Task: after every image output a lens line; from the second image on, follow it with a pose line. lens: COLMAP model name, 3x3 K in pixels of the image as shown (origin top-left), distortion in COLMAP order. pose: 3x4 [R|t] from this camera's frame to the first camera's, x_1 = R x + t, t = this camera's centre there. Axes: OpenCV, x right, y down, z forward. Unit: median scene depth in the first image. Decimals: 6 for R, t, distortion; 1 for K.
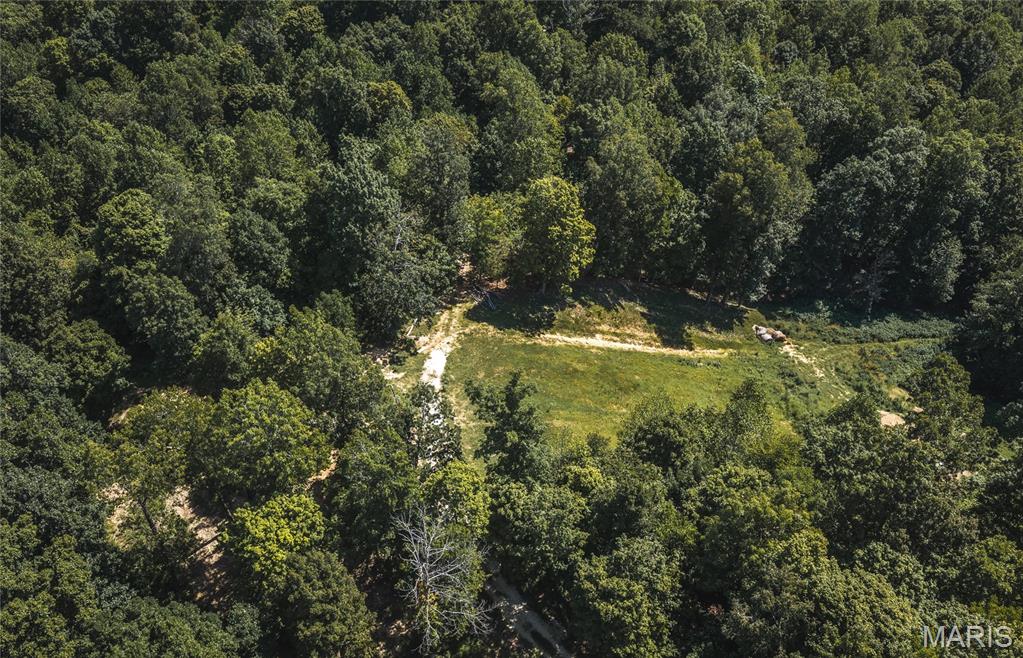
lens RADIAL K [[853.9, 0, 511.7], [0, 853.9, 334.9], [0, 0, 1]] dist [0.013372, -0.023517]
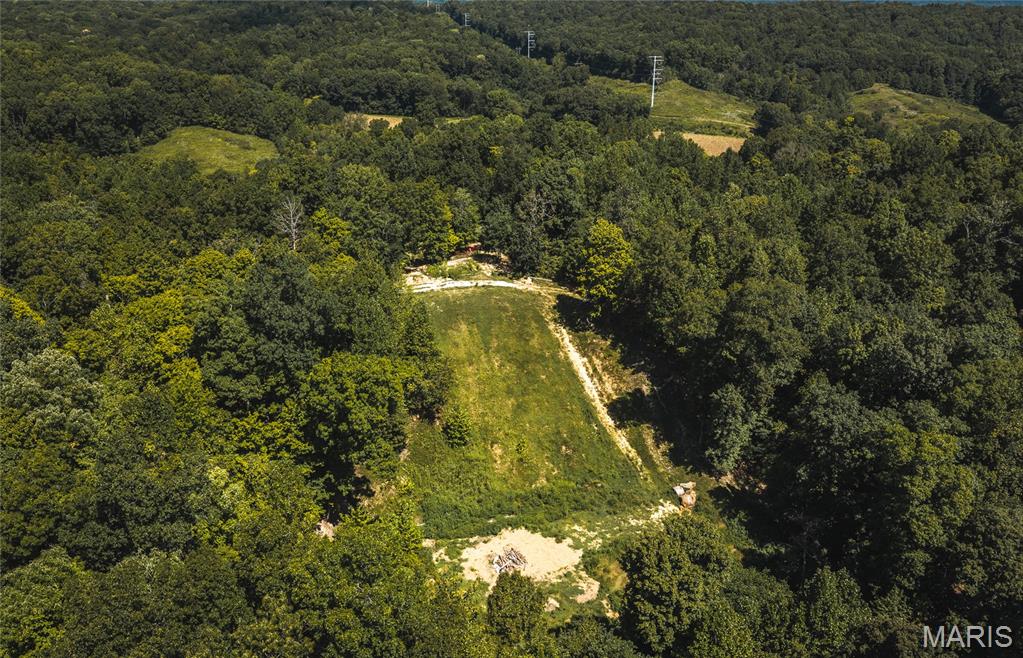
lens RADIAL K [[853.9, 0, 511.7], [0, 853.9, 334.9], [0, 0, 1]] dist [0.013372, -0.023517]
pose [[0.032651, 0.371256, -0.927956, 1.199292], [-0.626290, 0.731162, 0.270486, -0.284610], [0.778906, 0.572338, 0.256388, 0.567965]]
